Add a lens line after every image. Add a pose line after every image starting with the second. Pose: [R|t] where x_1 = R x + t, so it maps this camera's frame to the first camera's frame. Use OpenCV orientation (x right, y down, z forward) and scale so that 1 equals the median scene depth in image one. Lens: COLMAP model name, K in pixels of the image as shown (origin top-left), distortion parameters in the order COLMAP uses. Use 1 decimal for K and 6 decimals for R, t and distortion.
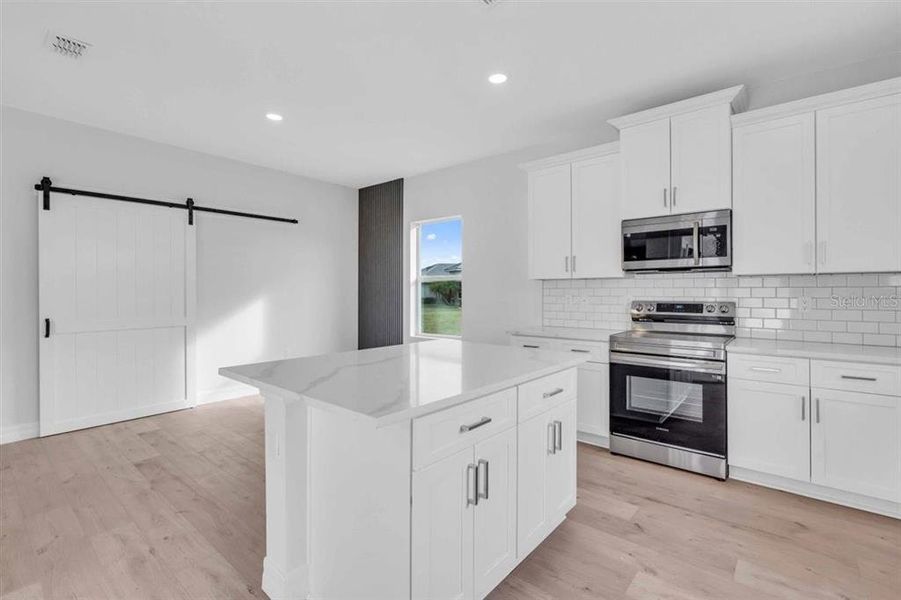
lens RADIAL K [[412.9, 0, 450.8], [0, 412.9, 288.9], [0, 0, 1]] dist [-0.000254, 0.000279]
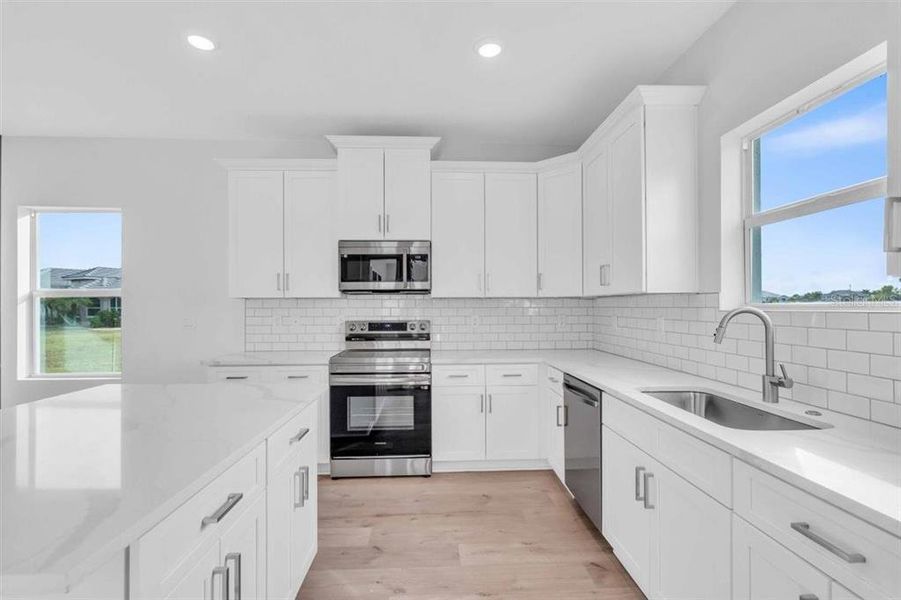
lens RADIAL K [[411.1, 0, 450.4], [0, 411.1, 305.9], [0, 0, 1]] dist [-0.004800, 0.000061]
pose [[0.732281, -0.001138, 0.681001, -0.067427], [-0.002906, 0.999984, 0.004795, -0.015332], [-0.680996, -0.005490, 0.732266, 0.104028]]
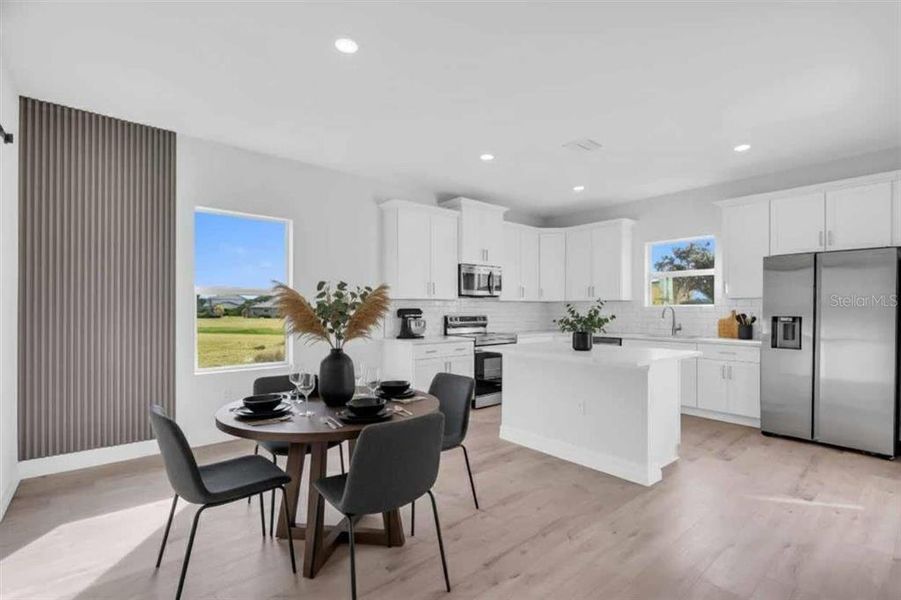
lens RADIAL K [[414.2, 0, 455.3], [0, 414.2, 310.8], [0, 0, 1]] dist [-0.001359, 0.000541]
pose [[0.159268, -0.003016, 0.987231, -1.246999], [-0.007010, 0.999967, 0.004186, 0.007545], [-0.987210, -0.007587, 0.159242, 0.845058]]
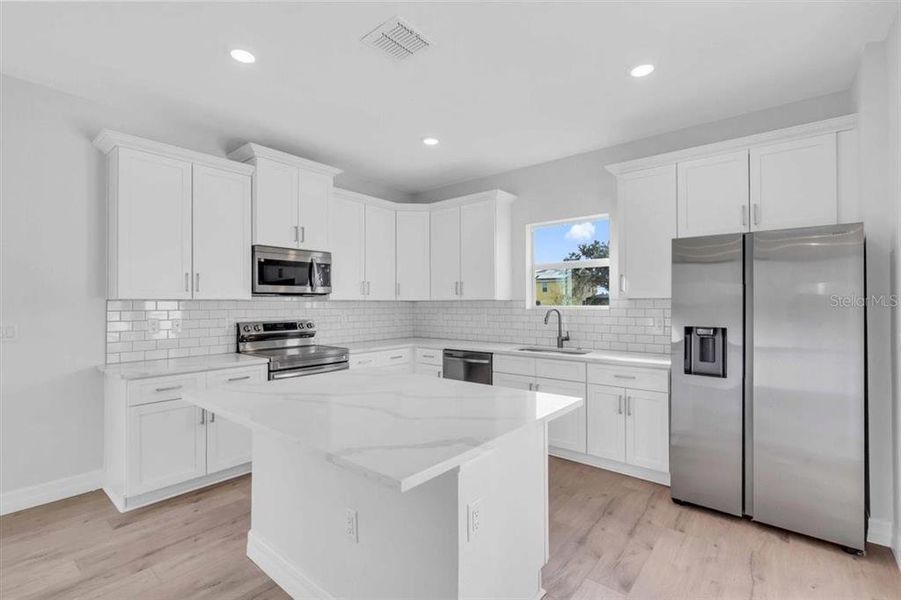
lens RADIAL K [[407.4, 0, 450.5], [0, 407.4, 300.0], [0, 0, 1]] dist [0.000744, 0.000164]
pose [[-0.009924, 0.009997, 0.999901, -0.661589], [-0.004651, 0.999939, -0.010044, -0.021642], [-0.999940, -0.004751, -0.009877, 0.573141]]
